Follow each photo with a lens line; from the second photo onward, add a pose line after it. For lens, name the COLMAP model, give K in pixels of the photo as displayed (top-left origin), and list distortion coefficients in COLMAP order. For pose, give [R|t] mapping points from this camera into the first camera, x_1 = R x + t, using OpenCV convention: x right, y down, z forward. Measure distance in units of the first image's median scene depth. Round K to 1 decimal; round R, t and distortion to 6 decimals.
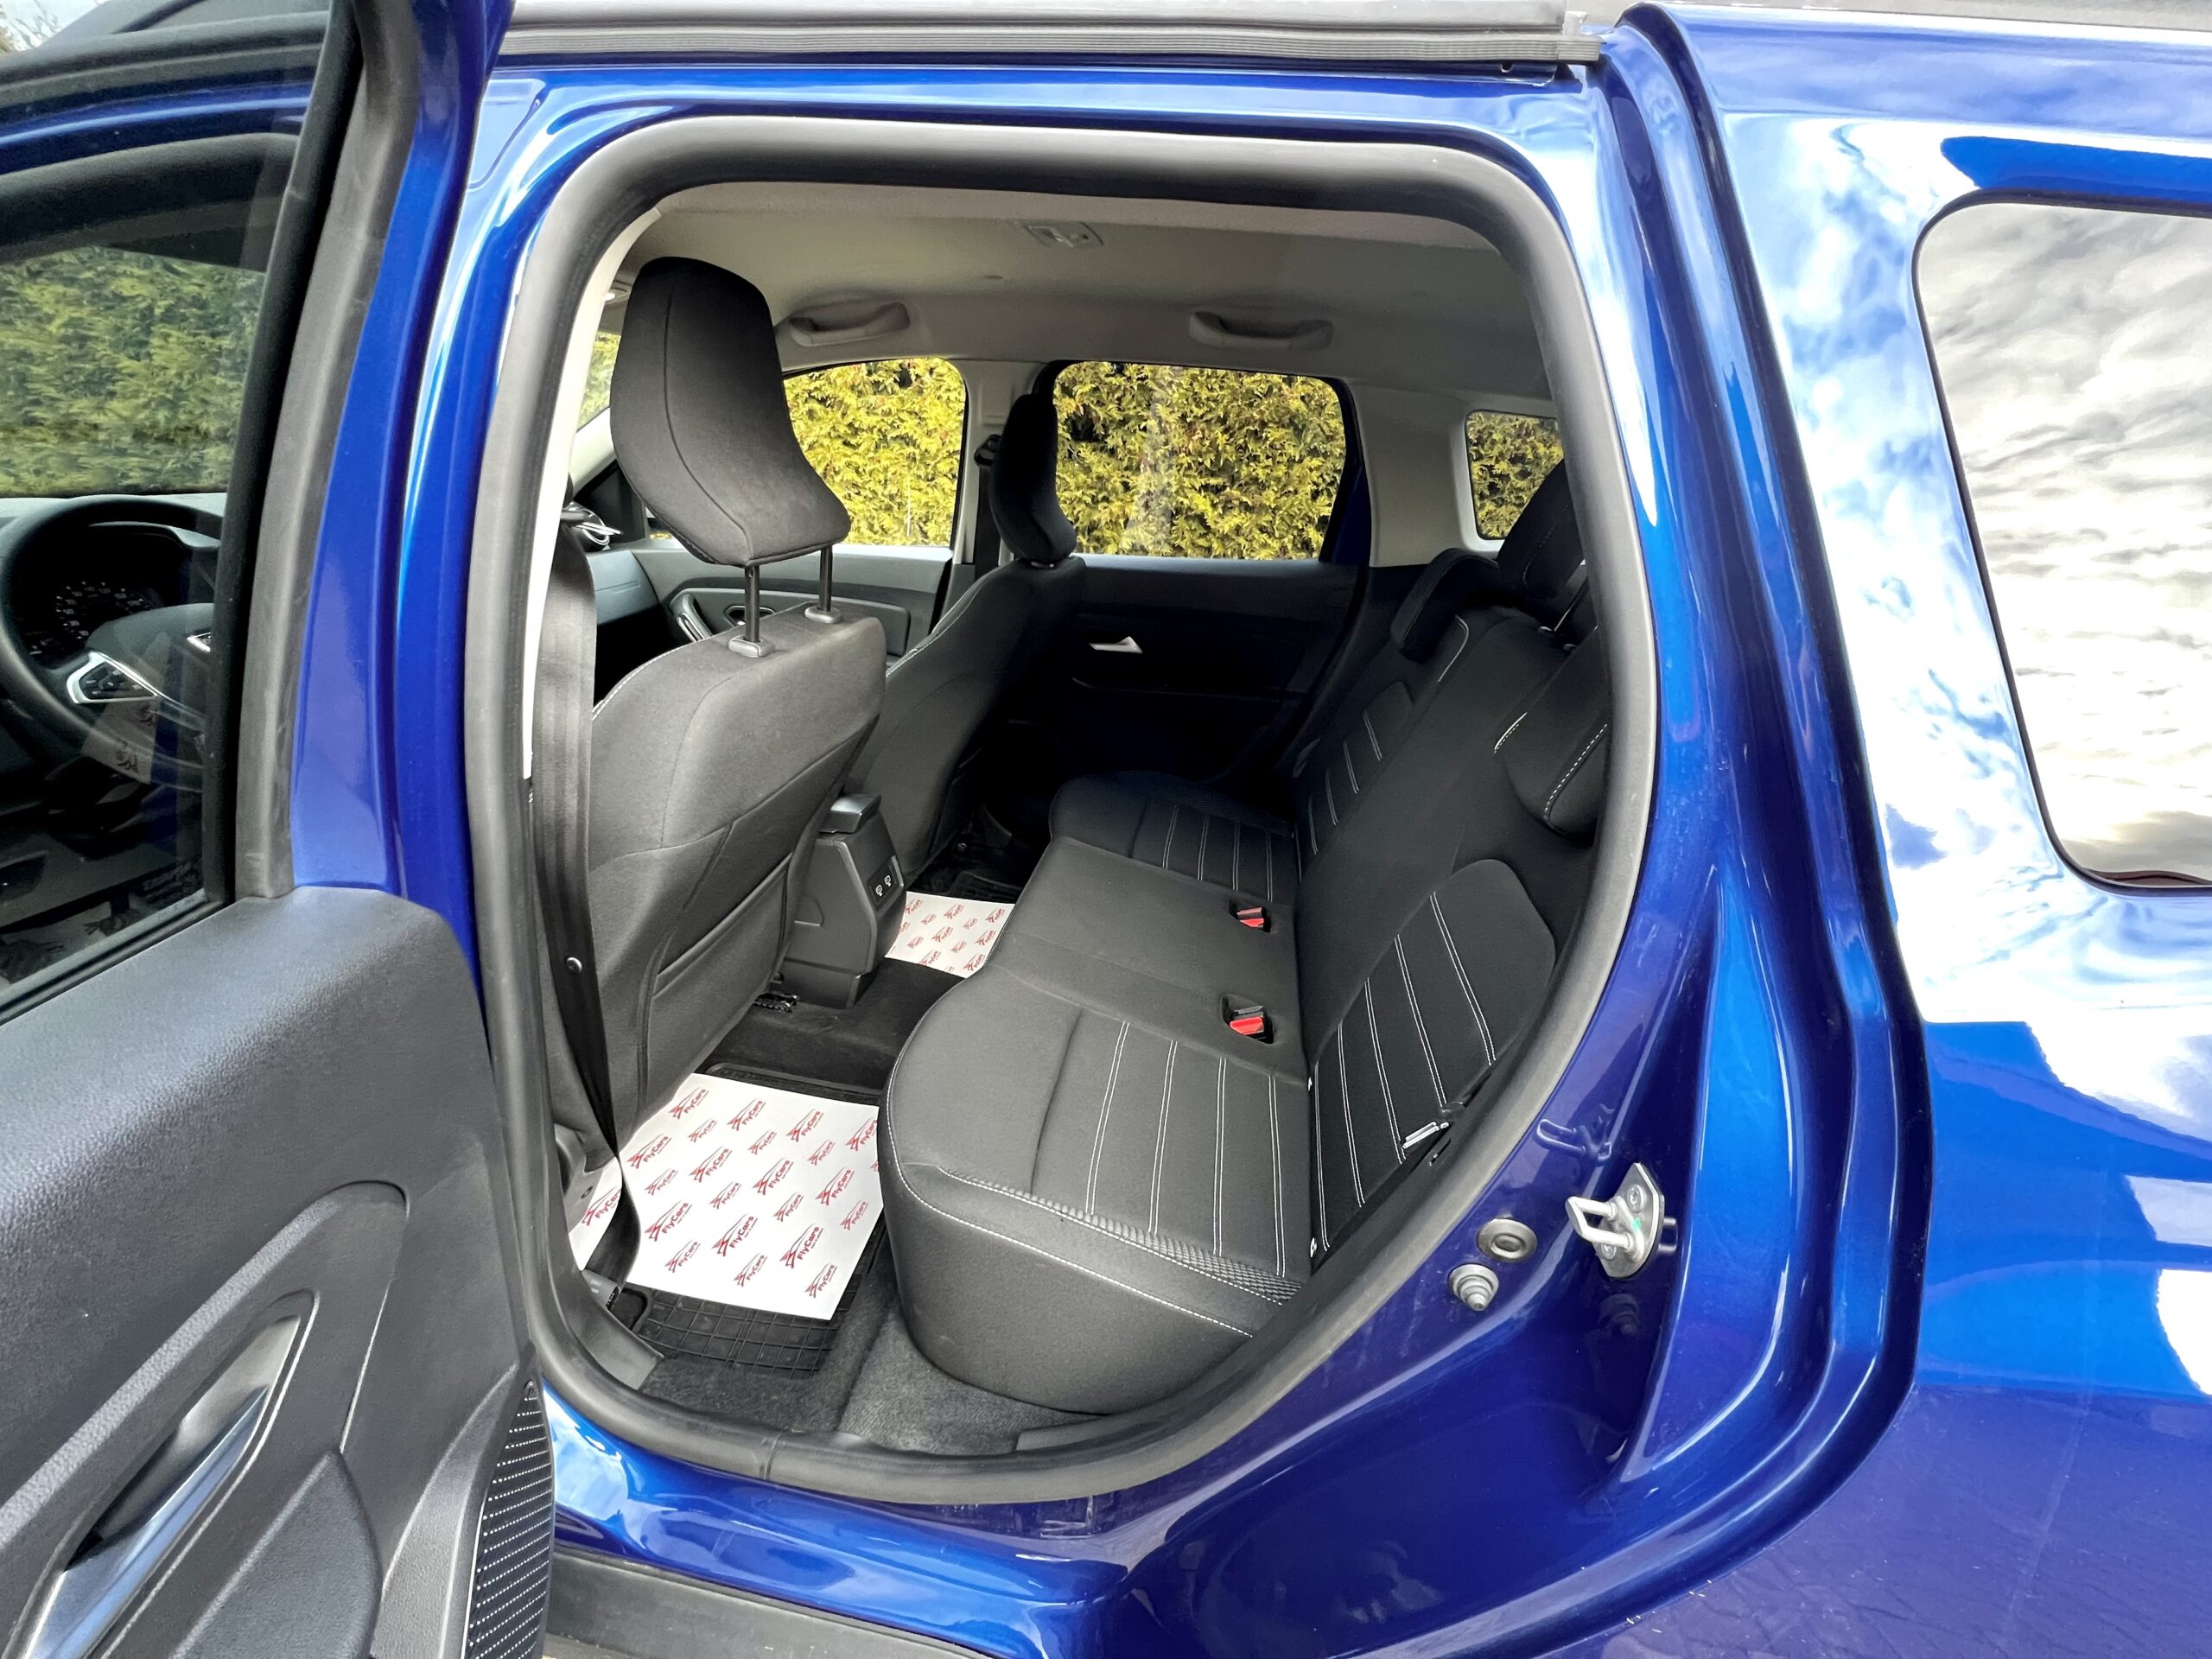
lens RADIAL K [[879.7, 0, 1099.9], [0, 879.7, 818.1], [0, 0, 1]] dist [-0.012826, 0.002448]
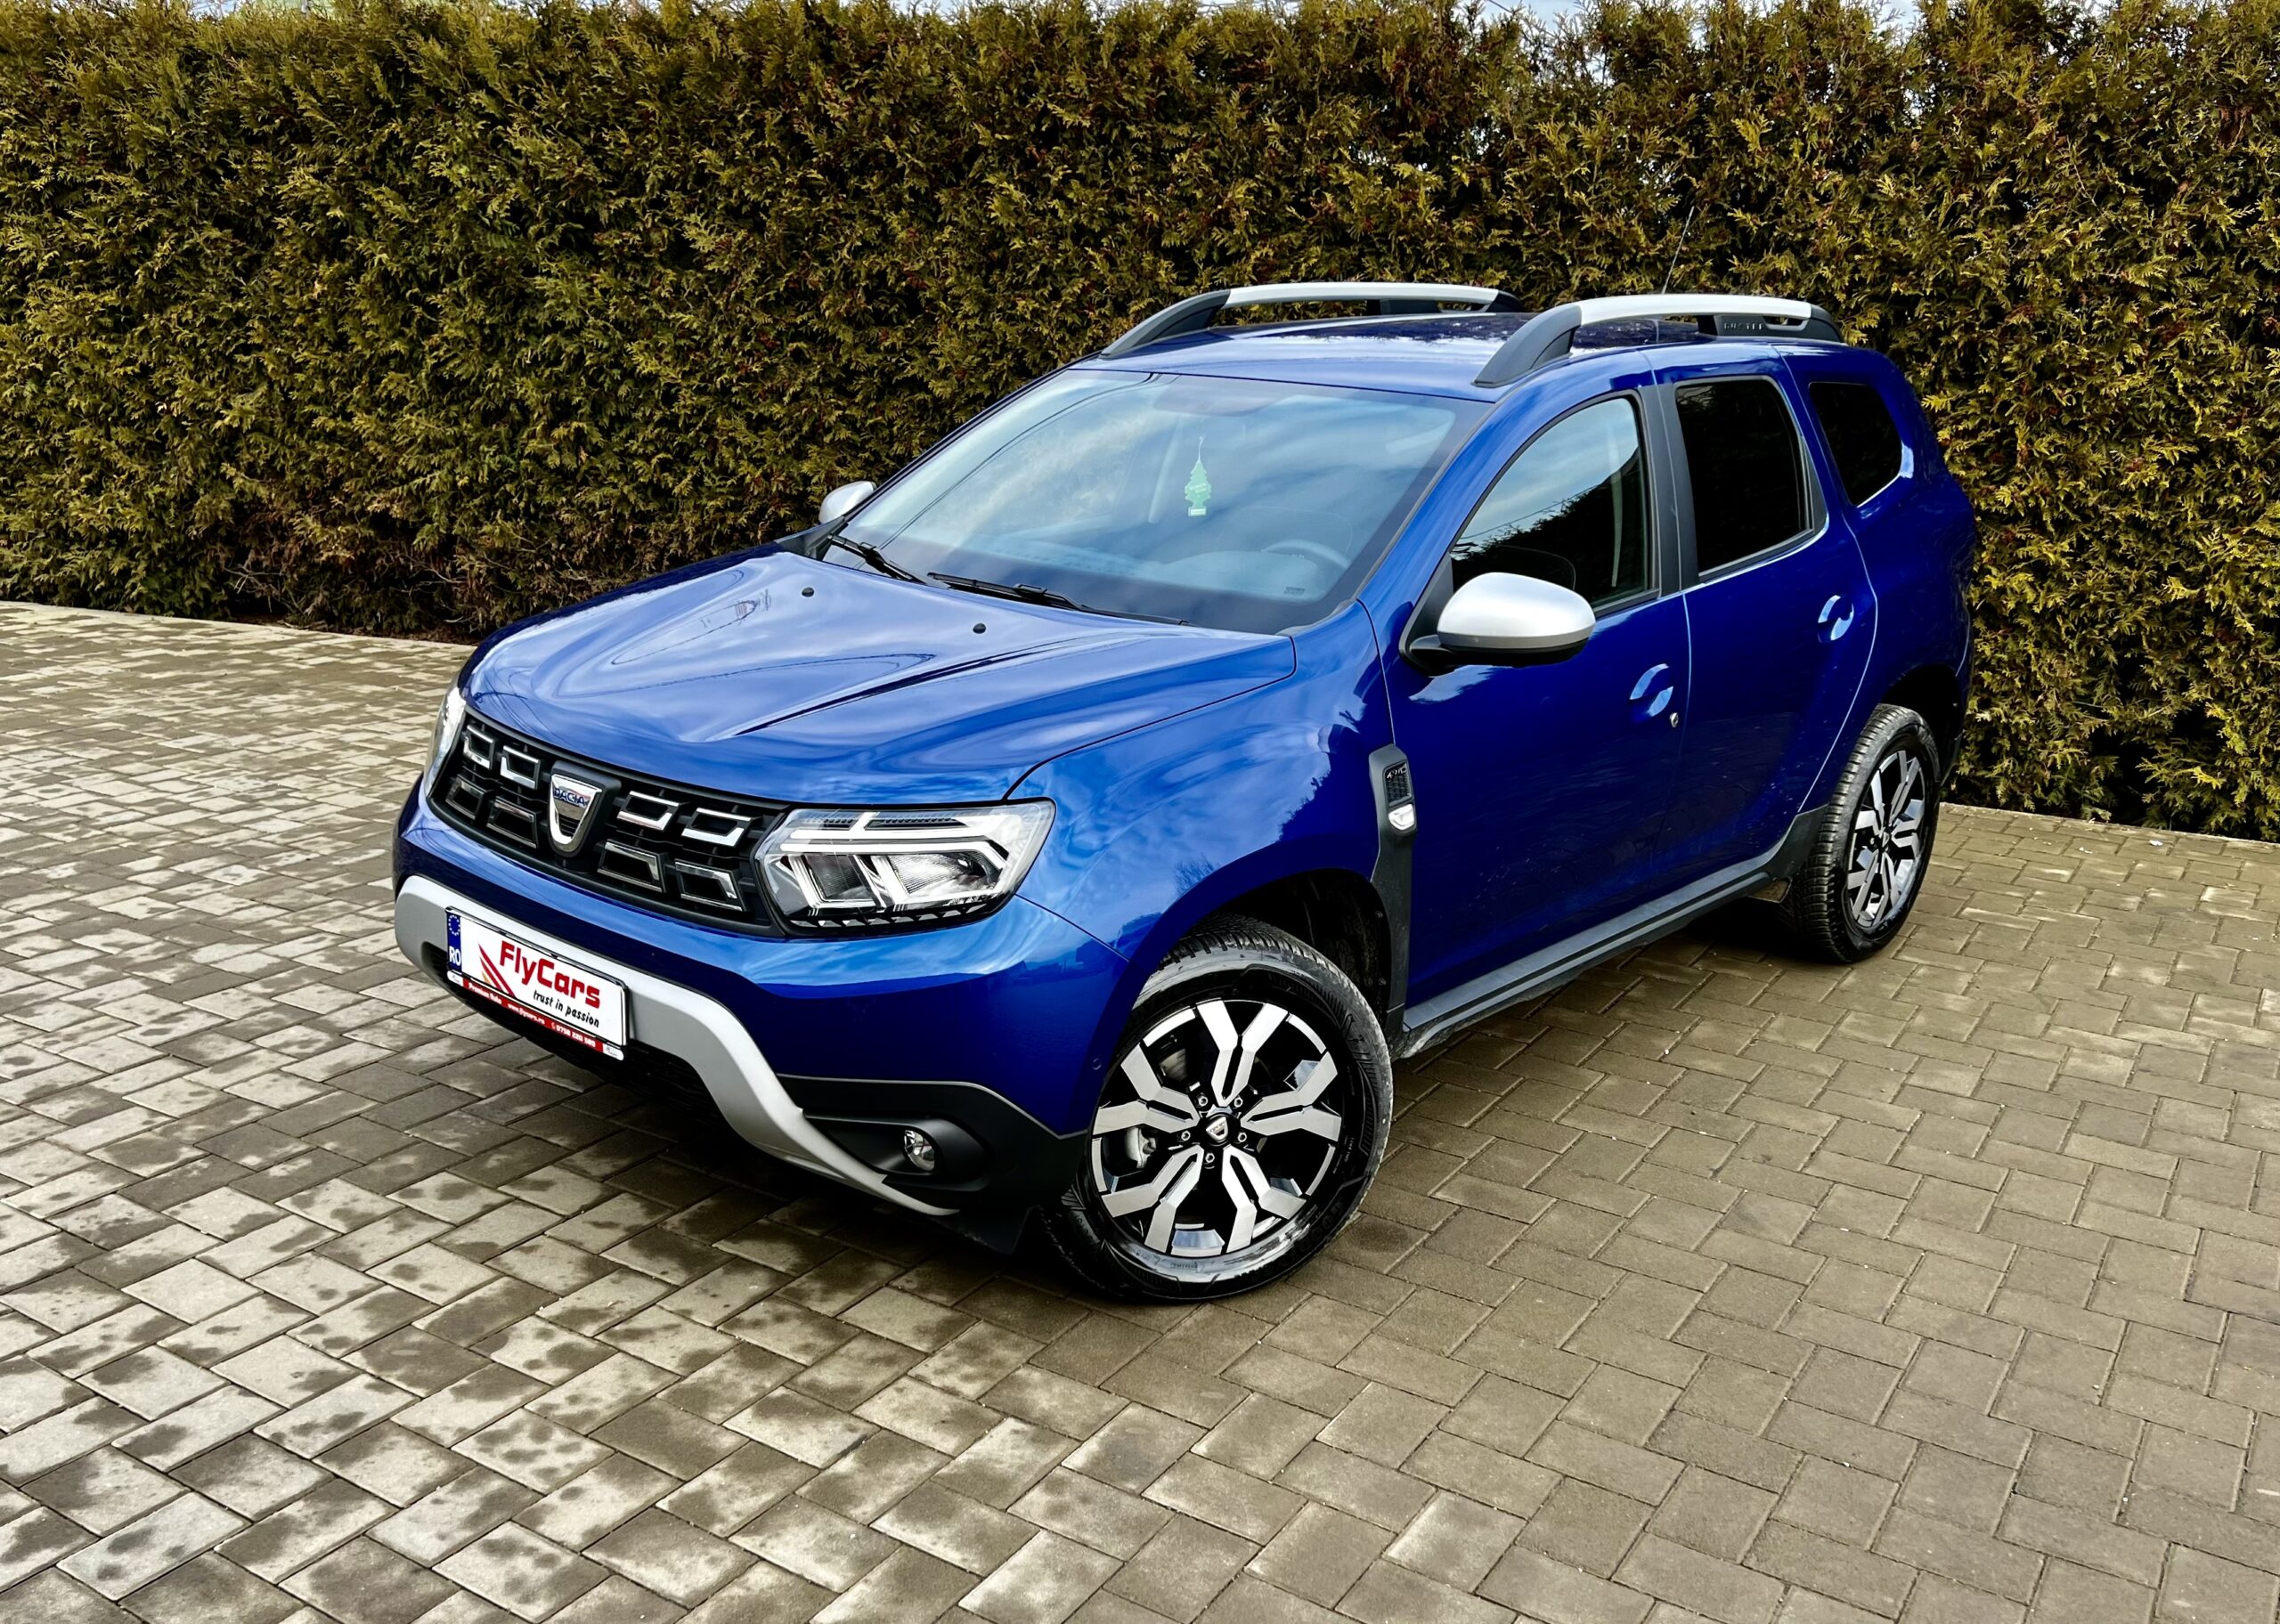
lens RADIAL K [[2023.2, 0, 1069.8], [0, 2023.2, 958.8], [0, 0, 1]] dist [0.052246, -0.054898]
pose [[0.970288, 0.016864, -0.241365, 0.302451], [-0.041706, 0.994293, -0.098190, 0.198005], [0.238332, 0.105339, 0.965454, -0.528418]]
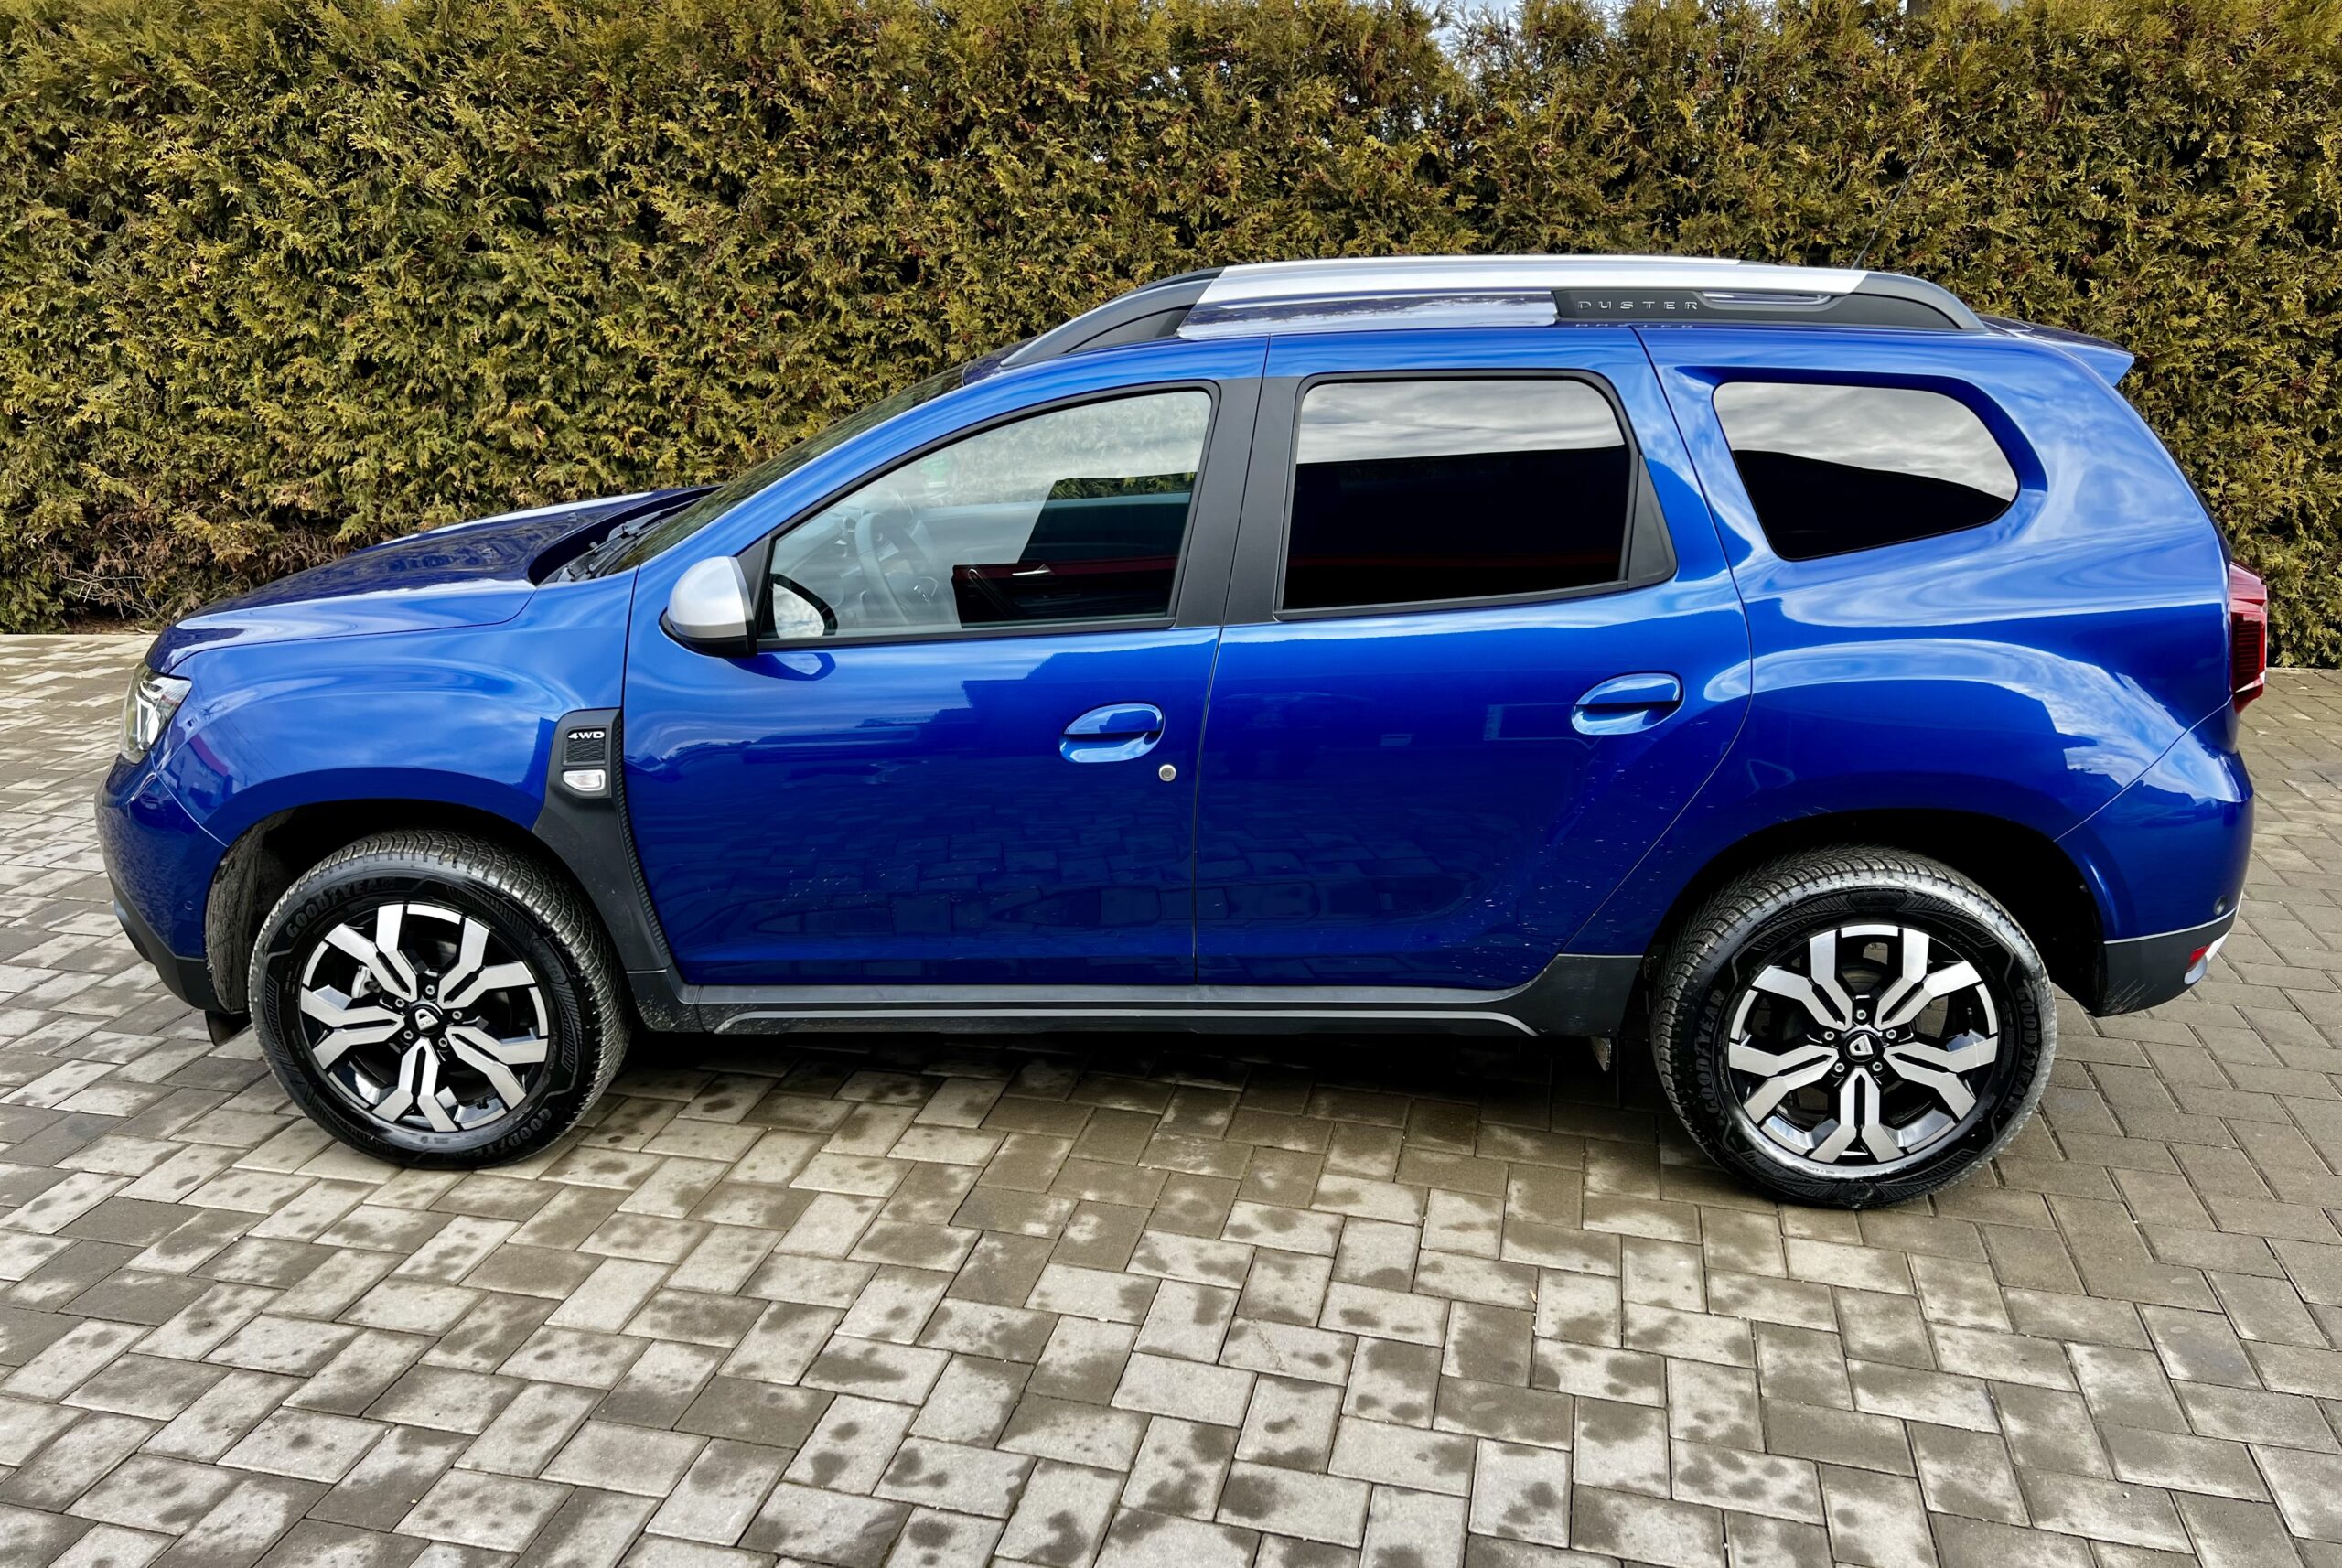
lens RADIAL K [[1773.4, 0, 1159.3], [0, 1773.4, 826.7], [0, 0, 1]] dist [0.042581, -0.035426]
pose [[0.990463, -0.110663, 0.082077, -0.168600], [0.117537, 0.989486, -0.084277, 0.130050], [-0.071888, 0.093120, 0.993056, -0.484119]]
